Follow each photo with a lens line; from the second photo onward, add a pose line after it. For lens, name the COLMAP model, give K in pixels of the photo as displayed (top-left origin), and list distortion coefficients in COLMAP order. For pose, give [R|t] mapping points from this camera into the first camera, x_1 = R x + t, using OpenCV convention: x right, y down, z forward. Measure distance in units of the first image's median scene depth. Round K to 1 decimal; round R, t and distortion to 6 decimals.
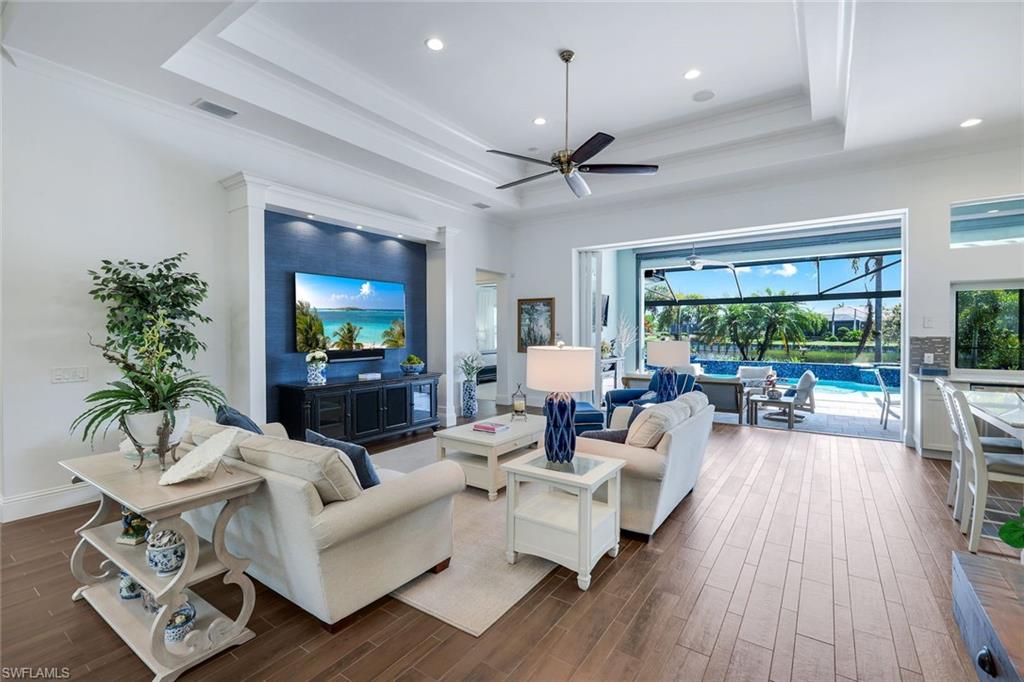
lens RADIAL K [[452.5, 0, 511.9], [0, 452.5, 336.9], [0, 0, 1]] dist [0.001543, 0.000355]
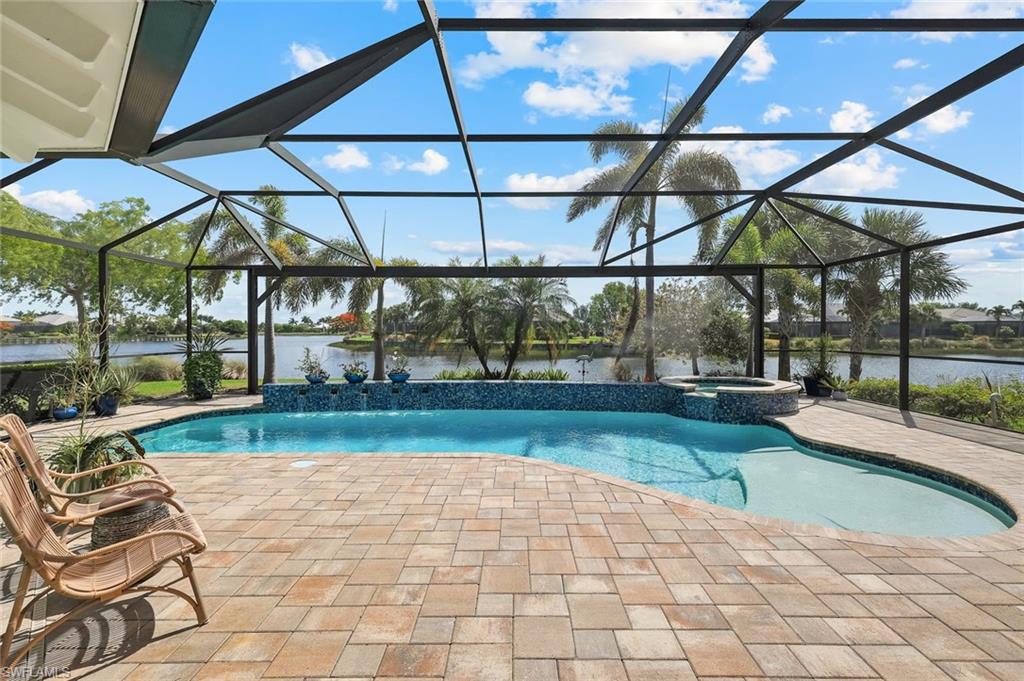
lens RADIAL K [[444.6, 0, 519.6], [0, 444.6, 337.0], [0, 0, 1]] dist [-0.000403, 0.000132]
pose [[0.812470, -0.001559, 0.583001, 0.905670], [0.000714, 0.999998, 0.001679, -0.002623], [-0.583003, -0.000948, 0.812470, 2.174340]]
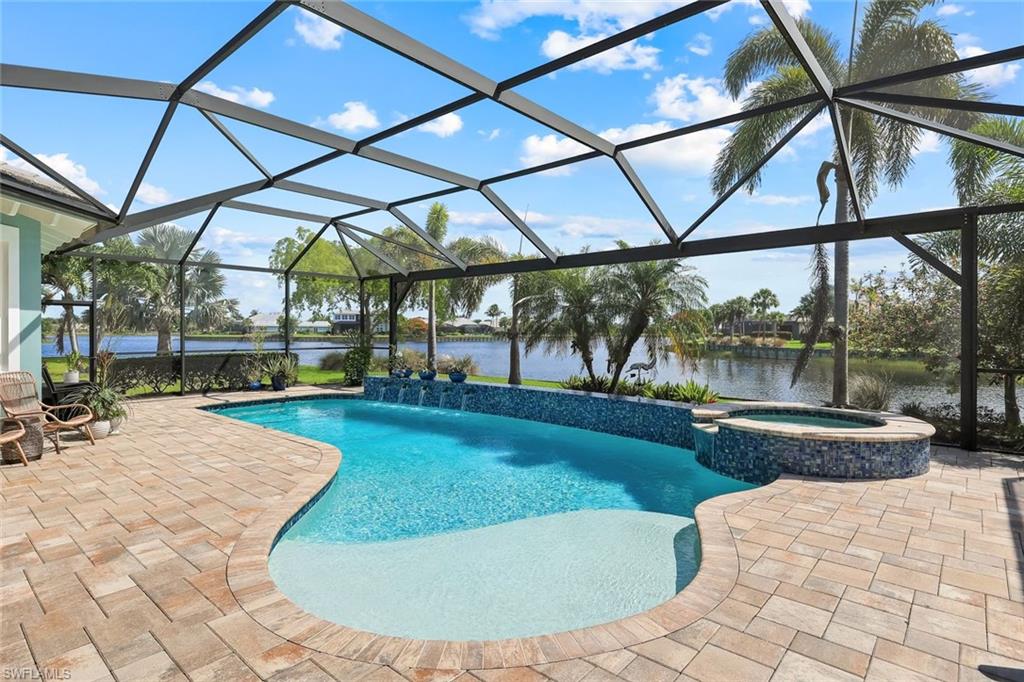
lens RADIAL K [[542.6, 0, 514.5], [0, 542.6, 333.9], [0, 0, 1]] dist [-0.005627, -0.001434]
pose [[0.995596, 0.008726, -0.093336, 2.172812], [-0.009220, 0.999946, -0.004858, 0.004229], [0.093289, 0.005697, 0.995623, 1.753253]]
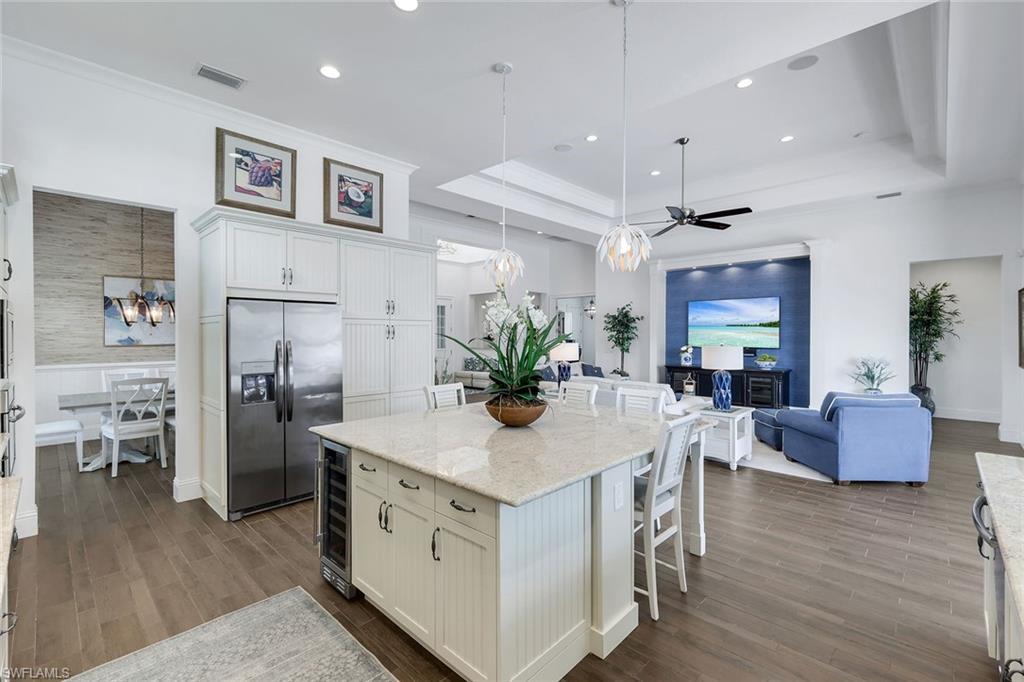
lens RADIAL K [[446.6, 0, 514.4], [0, 446.6, 337.7], [0, 0, 1]] dist [0.003834, 0.000484]
pose [[-0.152691, 0.014361, -0.988170, 1.578755], [-0.009576, 0.999826, 0.016010, -0.027478], [0.988228, 0.011908, -0.152527, 0.701331]]
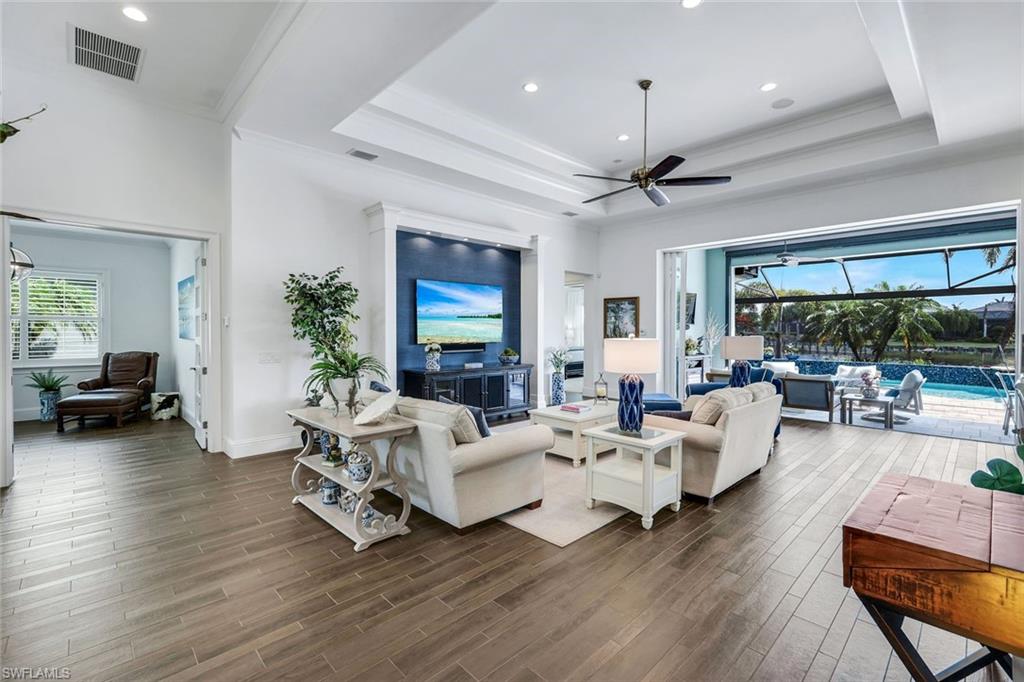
lens RADIAL K [[452.5, 0, 511.9], [0, 452.5, 336.9], [0, 0, 1]] dist [0.001543, 0.000355]
pose [[0.980685, 0.006210, -0.195494, 0.018647], [-0.005650, 0.999978, 0.003420, 0.010112], [0.195511, -0.002250, 0.980699, -0.180444]]
